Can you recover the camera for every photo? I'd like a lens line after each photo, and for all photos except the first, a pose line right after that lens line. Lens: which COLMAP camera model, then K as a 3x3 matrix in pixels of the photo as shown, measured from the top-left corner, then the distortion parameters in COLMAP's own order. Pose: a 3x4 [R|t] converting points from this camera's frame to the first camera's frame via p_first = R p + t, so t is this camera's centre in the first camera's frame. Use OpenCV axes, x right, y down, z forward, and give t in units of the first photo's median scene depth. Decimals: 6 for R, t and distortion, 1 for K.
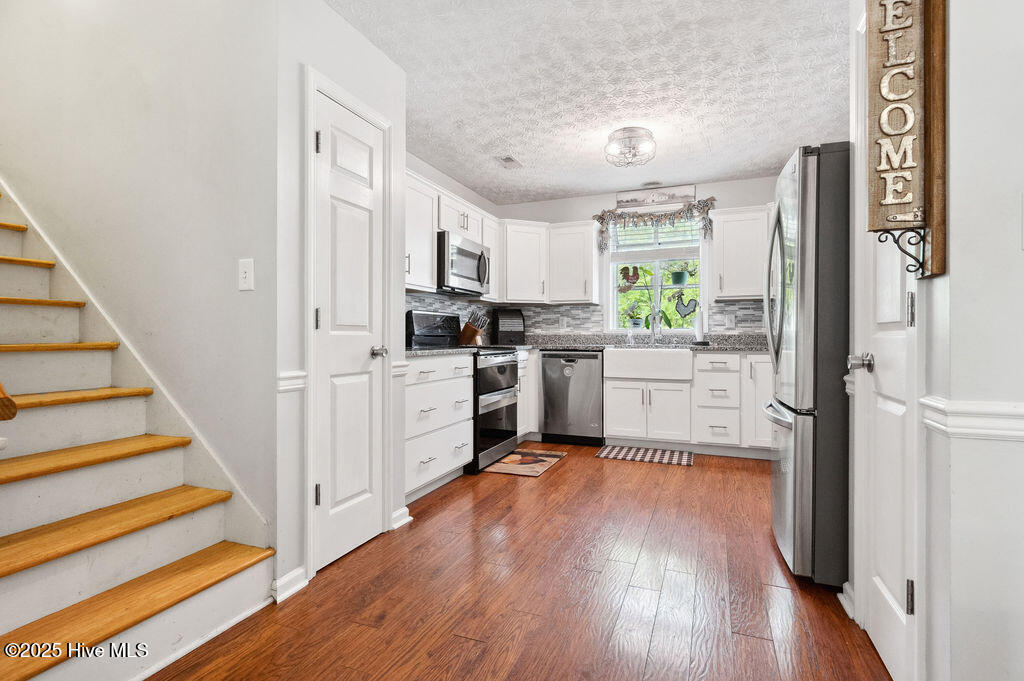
lens RADIAL K [[507.3, 0, 512.0], [0, 507.3, 340.5], [0, 0, 1]] dist [-0.000090, 0.000112]
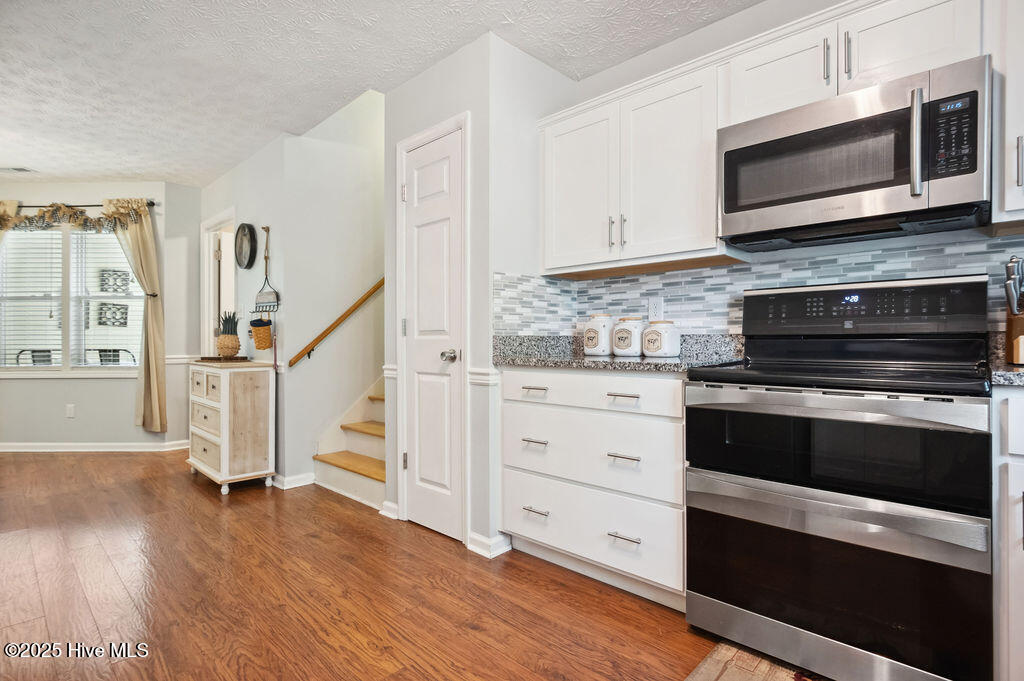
lens RADIAL K [[507.3, 0, 512.0], [0, 507.3, 340.5], [0, 0, 1]] dist [-0.000090, 0.000112]
pose [[-0.377531, -0.000439, -0.925997, 0.663955], [-0.002900, 0.999996, 0.000709, -0.009254], [0.925992, 0.002953, -0.377530, 1.586321]]
